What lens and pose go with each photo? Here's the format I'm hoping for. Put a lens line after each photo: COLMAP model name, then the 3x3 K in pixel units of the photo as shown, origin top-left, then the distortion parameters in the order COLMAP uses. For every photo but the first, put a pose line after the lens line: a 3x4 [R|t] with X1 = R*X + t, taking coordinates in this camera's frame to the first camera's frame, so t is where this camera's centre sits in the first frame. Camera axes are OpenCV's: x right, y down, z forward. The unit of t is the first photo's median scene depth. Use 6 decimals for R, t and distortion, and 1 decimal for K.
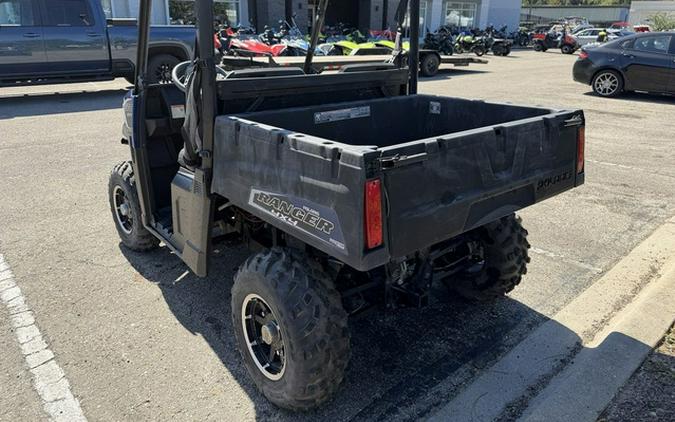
lens RADIAL K [[482.3, 0, 340.2], [0, 482.3, 181.8], [0, 0, 1]] dist [0.061016, -0.090502]
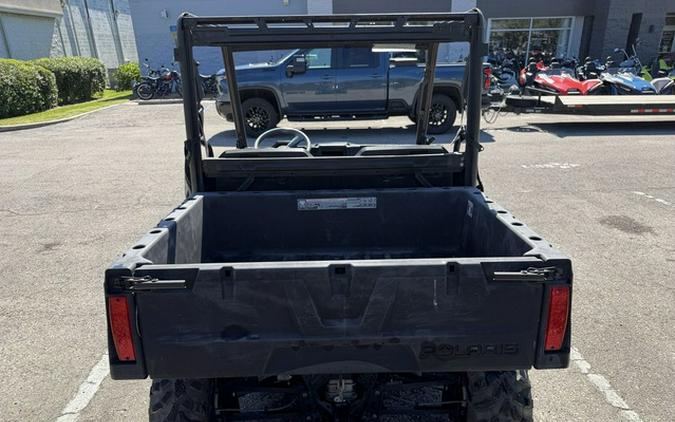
lens RADIAL K [[488.0, 0, 337.8], [0, 488.0, 249.3], [0, 0, 1]] dist [0.051465, -0.070199]
pose [[0.786901, 0.203314, -0.582623, 0.541587], [-0.162414, 0.979112, 0.122315, -0.161575], [0.595322, -0.001624, 0.803486, 0.248352]]
